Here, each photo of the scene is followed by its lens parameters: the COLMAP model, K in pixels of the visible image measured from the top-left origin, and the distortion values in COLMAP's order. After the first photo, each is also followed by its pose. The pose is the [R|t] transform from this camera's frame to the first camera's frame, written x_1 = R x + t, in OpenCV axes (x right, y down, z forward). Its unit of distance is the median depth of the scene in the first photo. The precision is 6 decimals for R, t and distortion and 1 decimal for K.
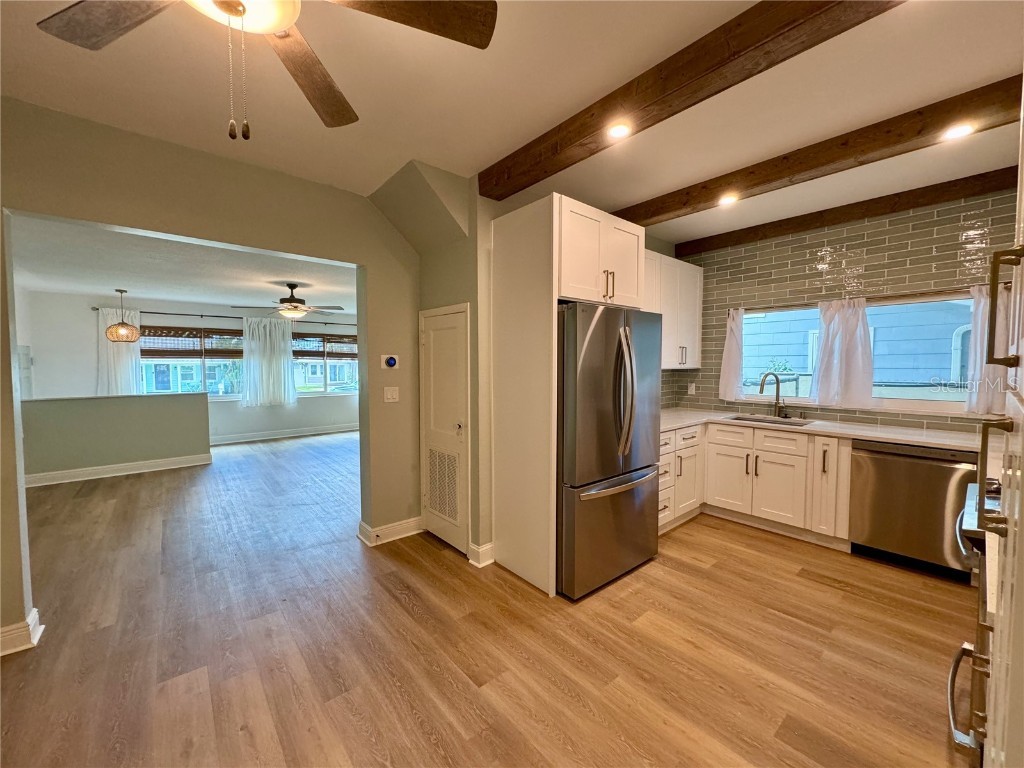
lens RADIAL K [[409.2, 0, 510.0], [0, 409.2, 383.5], [0, 0, 1]] dist [-0.002033, 0.000463]
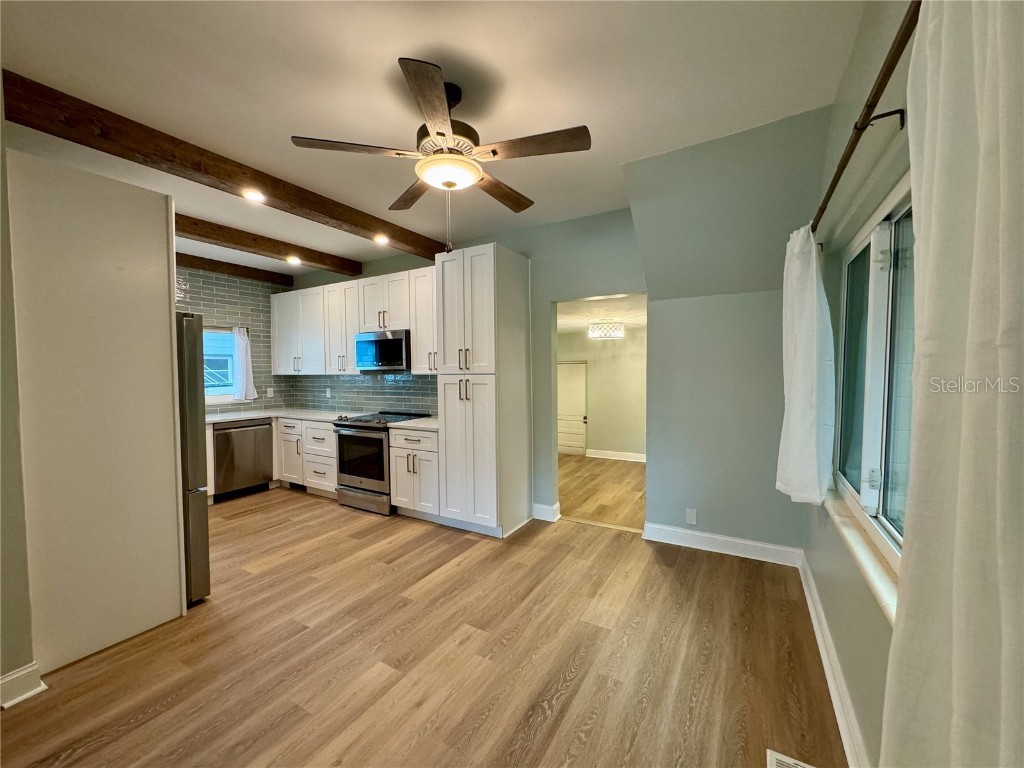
lens RADIAL K [[409.2, 0, 511.4], [0, 409.2, 383.2], [0, 0, 1]] dist [-0.002033, 0.000463]
pose [[-0.335066, -0.026911, 0.941810, -0.860151], [0.054402, 0.997372, 0.047853, -0.018889], [-0.940623, 0.067271, -0.332721, 0.464581]]
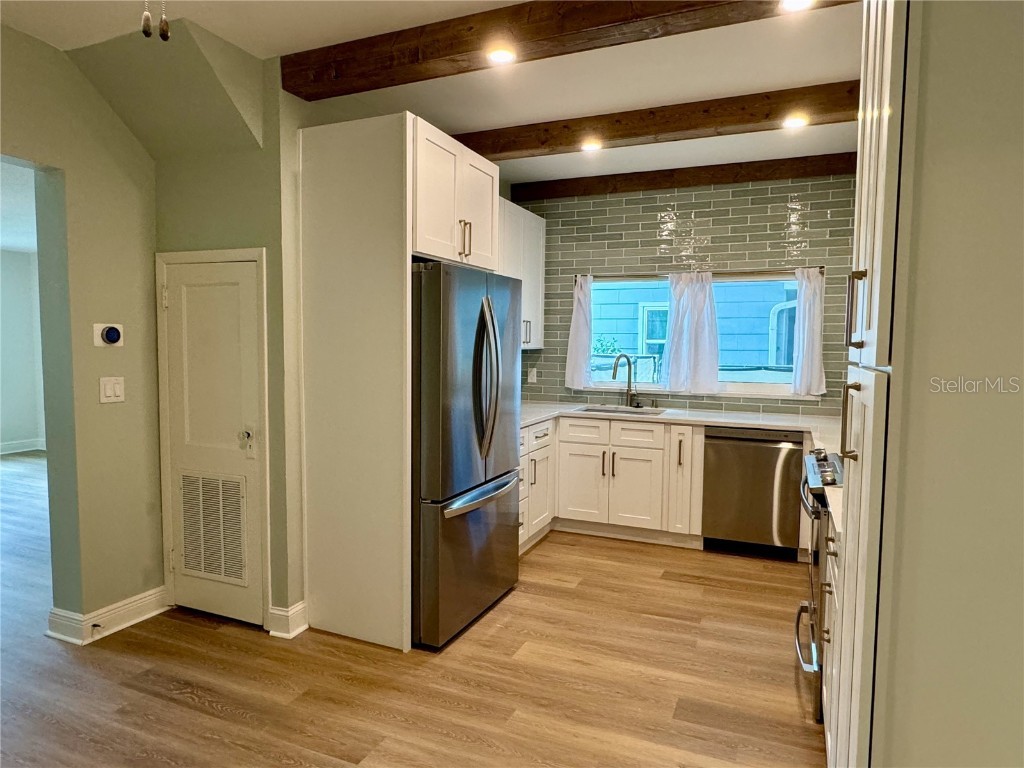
lens RADIAL K [[650.3, 0, 506.2], [0, 650.3, 387.2], [0, 0, 1]] dist [-0.000170, -0.003005]
pose [[0.898709, -0.020476, 0.438068, -0.204419], [0.010298, 0.999619, 0.025598, 0.005657], [-0.438425, -0.018494, 0.898577, -0.120733]]
